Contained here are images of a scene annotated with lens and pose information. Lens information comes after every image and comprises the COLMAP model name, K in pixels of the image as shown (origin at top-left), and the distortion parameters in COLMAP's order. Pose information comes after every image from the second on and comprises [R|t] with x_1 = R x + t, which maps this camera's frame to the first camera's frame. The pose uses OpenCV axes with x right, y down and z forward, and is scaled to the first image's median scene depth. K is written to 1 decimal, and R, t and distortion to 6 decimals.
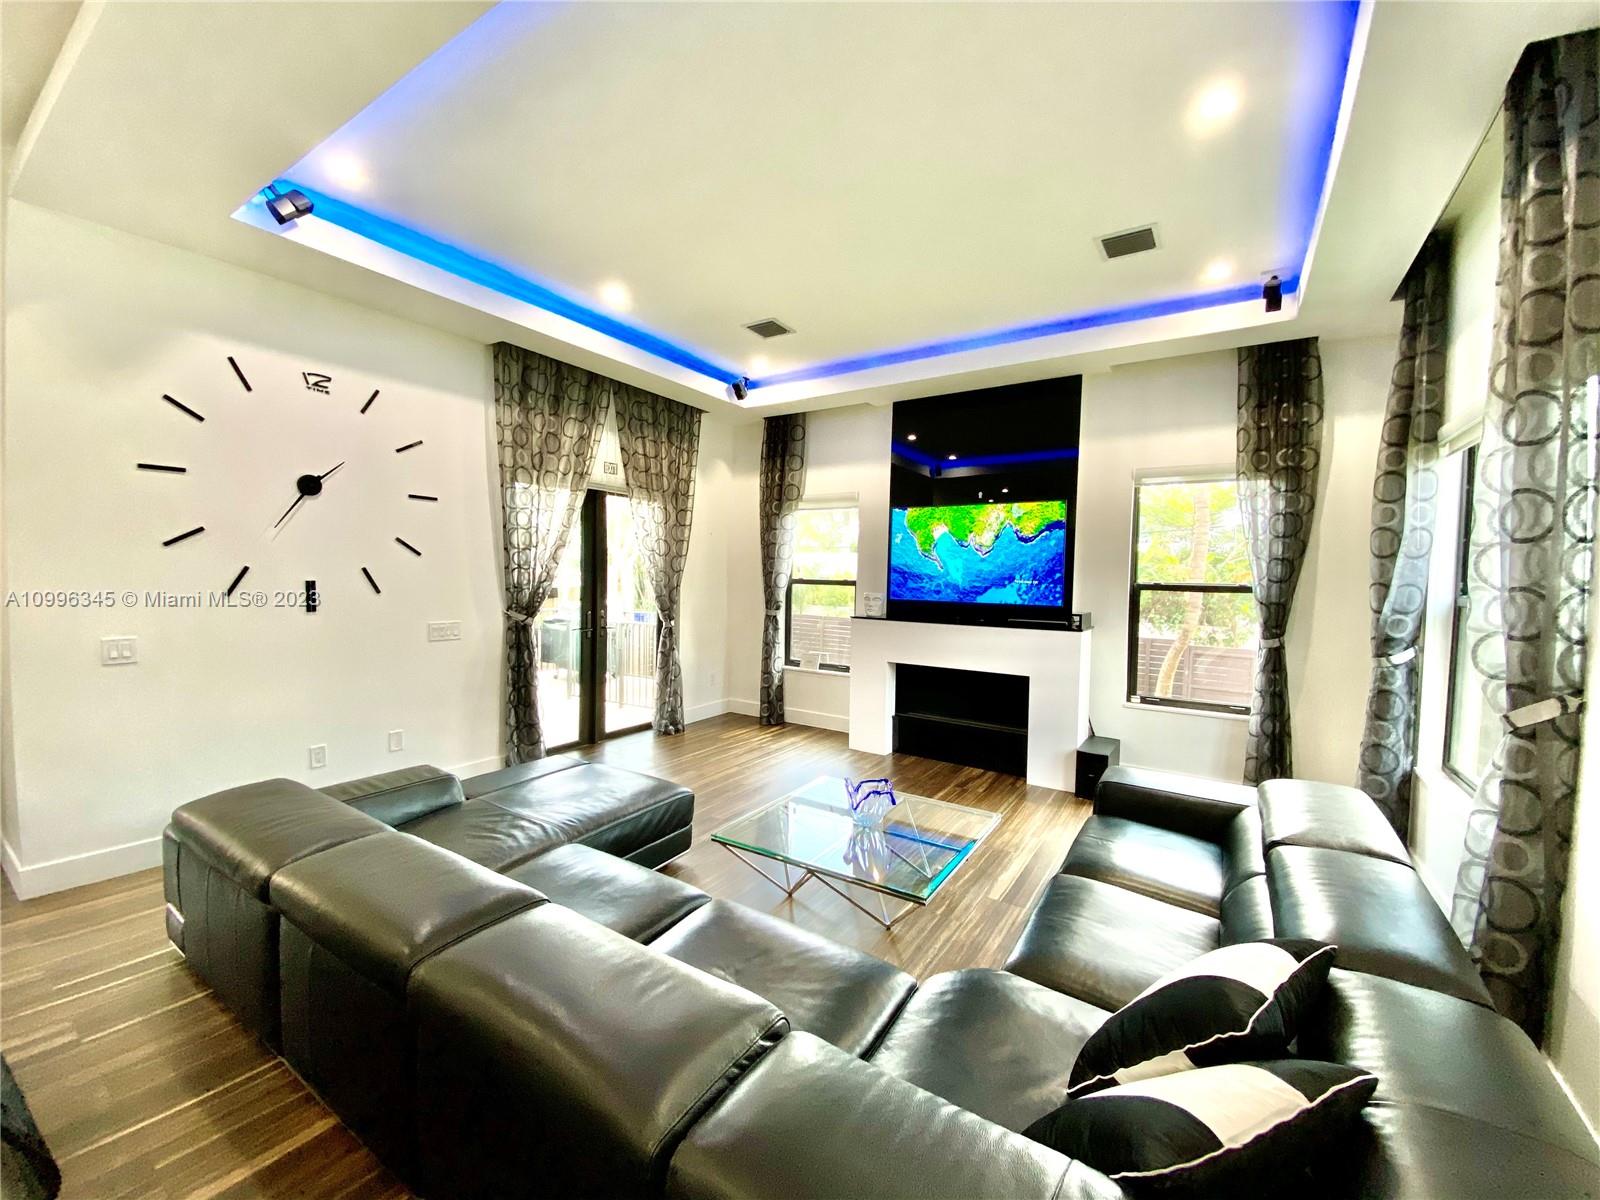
lens RADIAL K [[658.2, 0, 802.3], [0, 658.2, 603.9], [0, 0, 1]] dist [-0.006811, -0.006551]
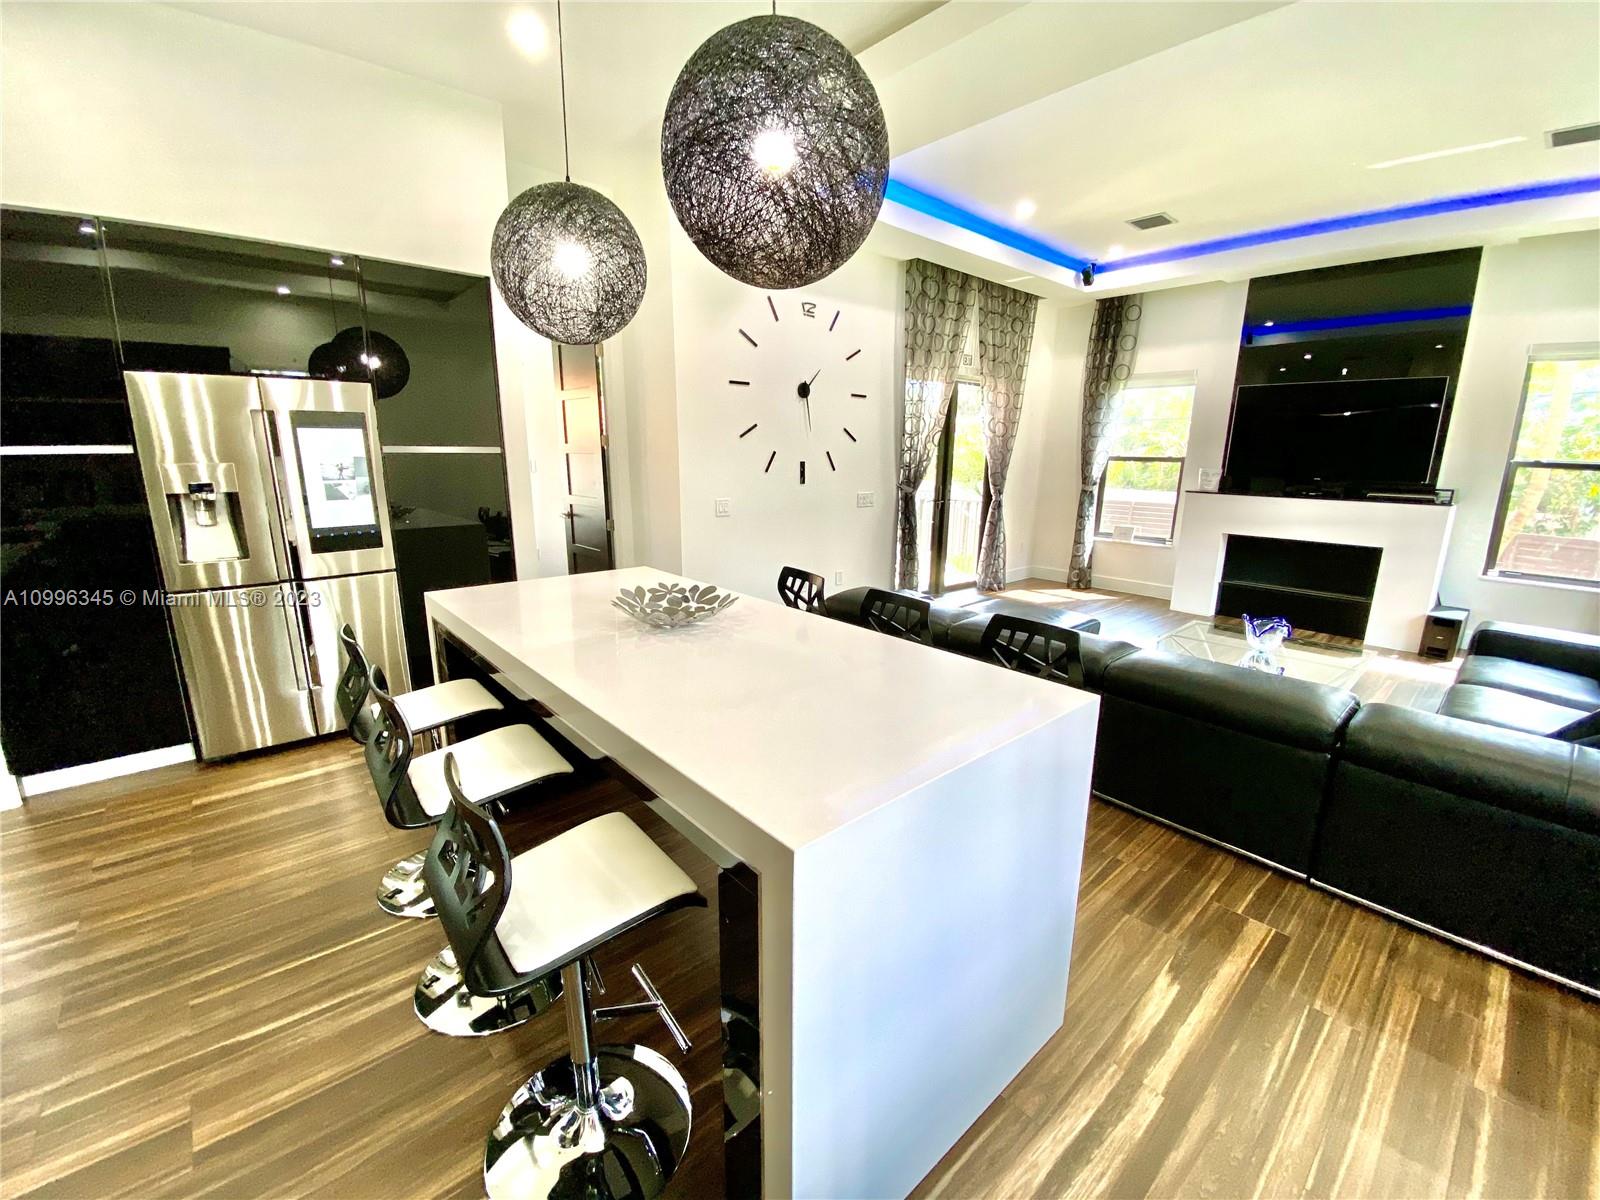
lens RADIAL K [[658.2, 0, 793.9], [0, 658.2, 613.9], [0, 0, 1]] dist [-0.006811, -0.006551]
pose [[0.959700, 0.055093, -0.275574, -0.286531], [-0.000325, 0.980812, 0.194954, 0.008655], [0.281027, -0.187007, 0.941303, -0.306109]]
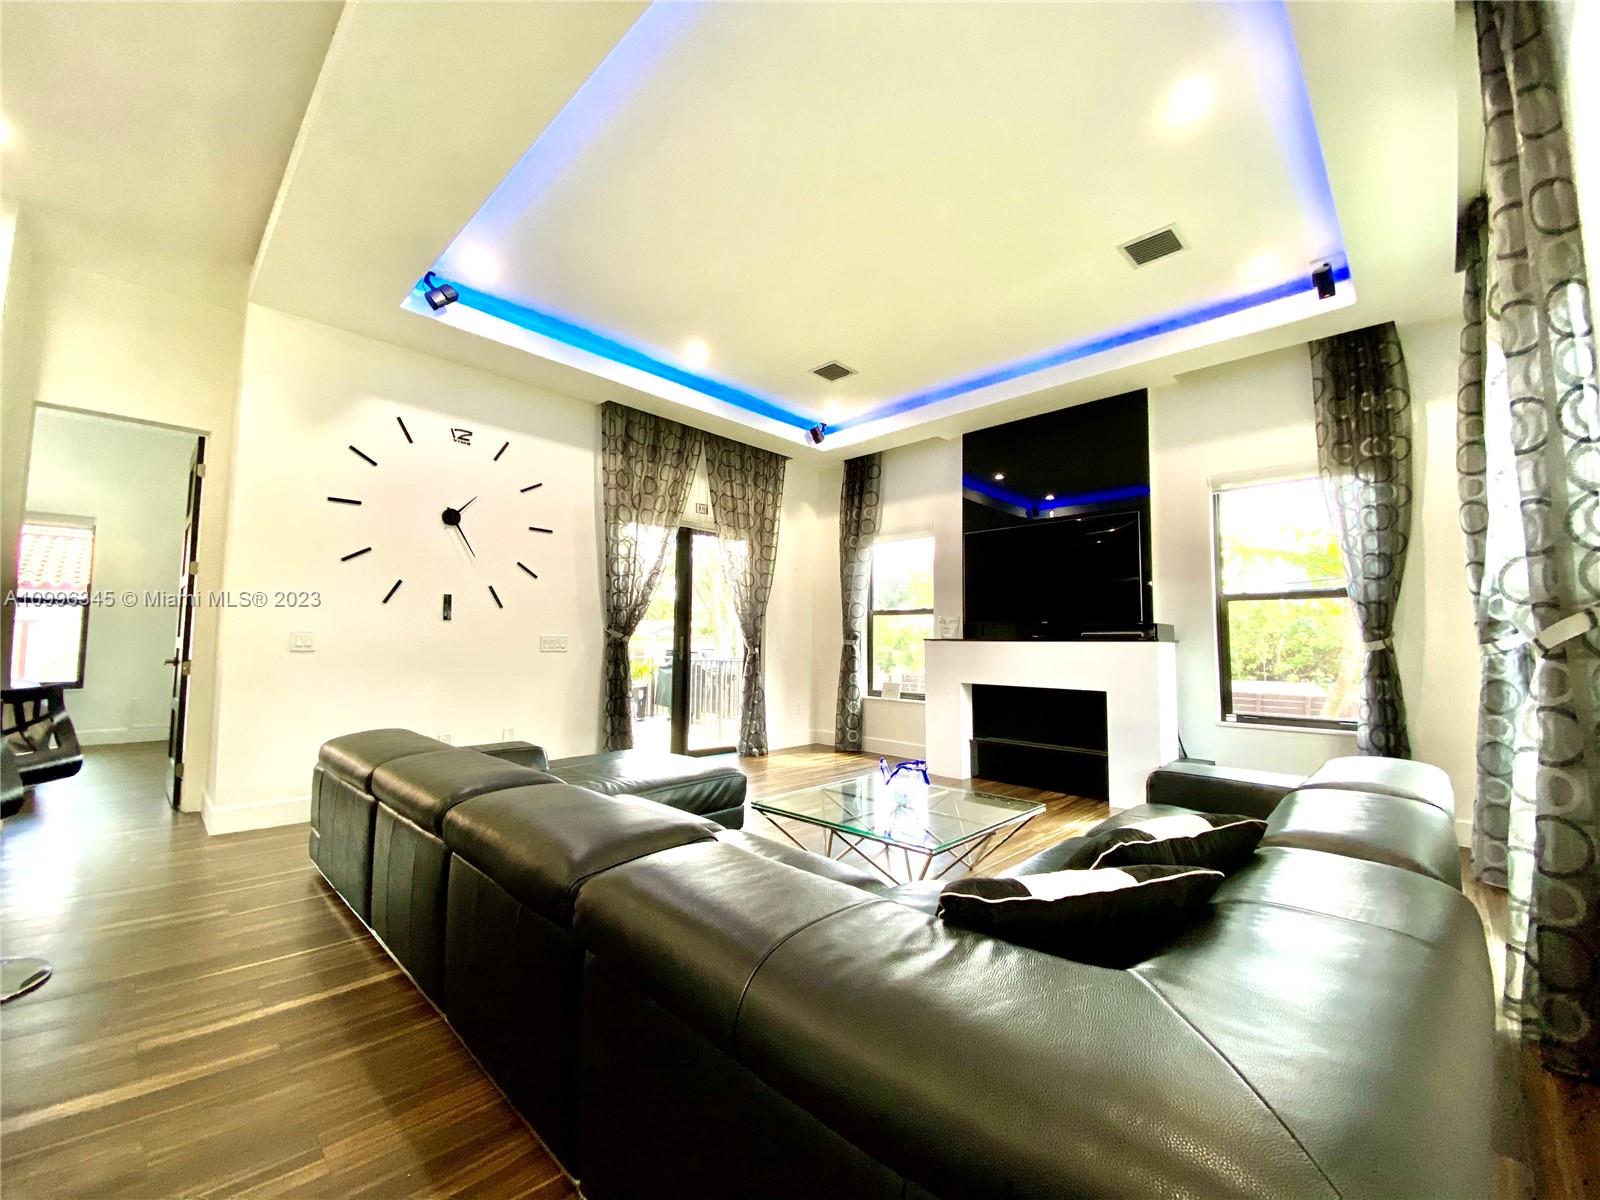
lens RADIAL K [[658.2, 0, 797.8], [0, 658.2, 602.5], [0, 0, 1]] dist [-0.006811, -0.006551]
pose [[0.980234, -0.023280, -0.196469, 0.099477], [0.000661, 0.993432, -0.114419, 0.094514], [0.197842, 0.112028, 0.973811, -0.046593]]
